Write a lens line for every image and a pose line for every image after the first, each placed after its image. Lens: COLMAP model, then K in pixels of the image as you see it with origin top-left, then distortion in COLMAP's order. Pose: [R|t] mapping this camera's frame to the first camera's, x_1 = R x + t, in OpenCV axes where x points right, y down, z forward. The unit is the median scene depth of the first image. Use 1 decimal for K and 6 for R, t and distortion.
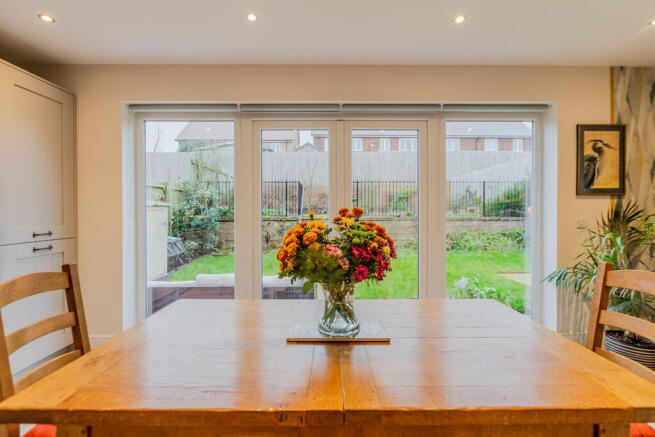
lens RADIAL K [[302.7, 0, 327.1], [0, 302.7, 213.2], [0, 0, 1]] dist [-0.012854, -0.000417]
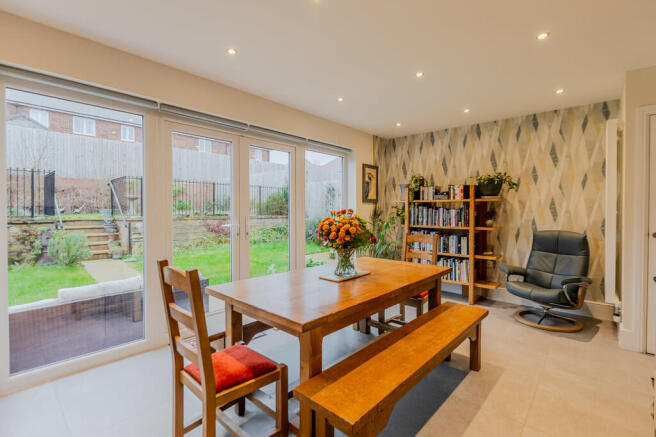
lens RADIAL K [[303.2, 0, 330.9], [0, 303.2, 215.1], [0, 0, 1]] dist [-0.012854, -0.000417]
pose [[0.663275, -0.008988, 0.748322, -0.659127], [0.003019, 0.999952, 0.009335, 0.000309], [-0.748370, -0.003932, 0.663270, -0.077506]]
